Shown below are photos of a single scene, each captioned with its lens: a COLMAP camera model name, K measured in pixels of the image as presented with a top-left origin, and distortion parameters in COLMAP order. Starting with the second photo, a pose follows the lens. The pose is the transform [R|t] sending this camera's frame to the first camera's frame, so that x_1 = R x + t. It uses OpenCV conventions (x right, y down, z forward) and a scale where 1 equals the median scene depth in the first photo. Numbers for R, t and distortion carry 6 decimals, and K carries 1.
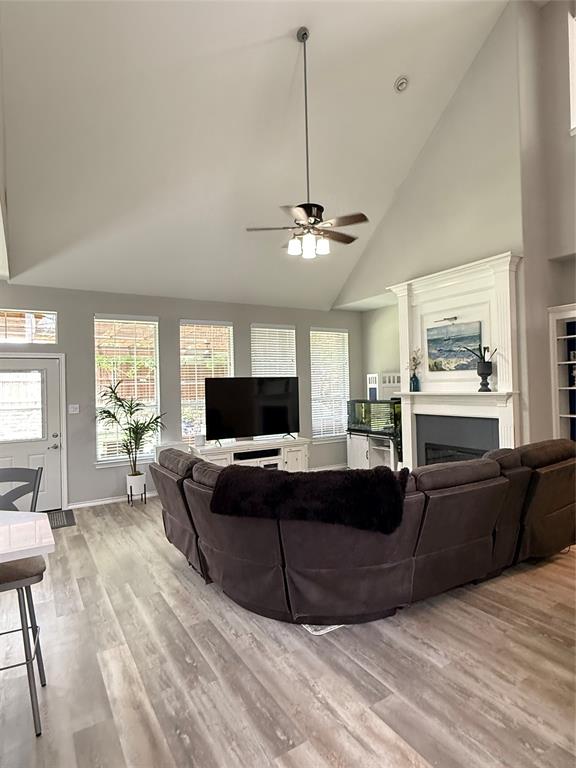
lens RADIAL K [[431.6, 0, 286.9], [0, 431.6, 382.1], [0, 0, 1]] dist [-0.004483, 0.001600]
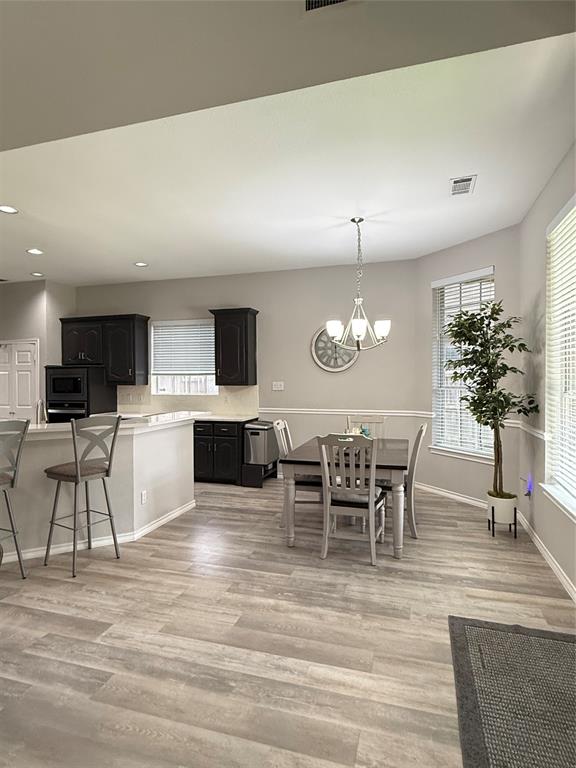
lens RADIAL K [[431.6, 0, 289.4], [0, 431.6, 379.5], [0, 0, 1]] dist [-0.004483, 0.001600]
pose [[-0.744464, 0.031082, -0.666938, -0.197309], [0.028182, 0.999488, 0.015122, 0.036910], [0.667067, -0.007538, -0.744959, 1.101009]]
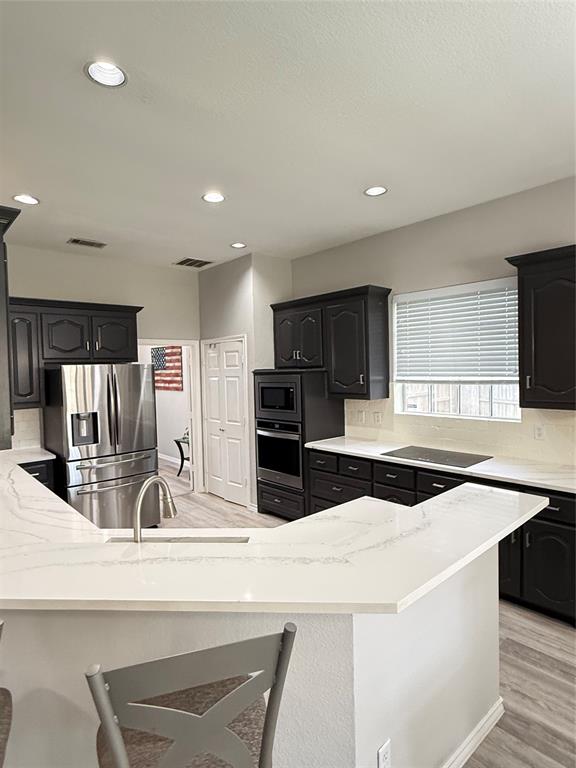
lens RADIAL K [[431.6, 0, 284.2], [0, 431.6, 383.2], [0, 0, 1]] dist [-0.004483, 0.001600]
pose [[-0.982570, 0.053612, -0.177997, -0.408992], [0.048889, 0.998329, 0.030822, -0.002767], [0.179352, 0.021583, -0.983548, 0.611908]]
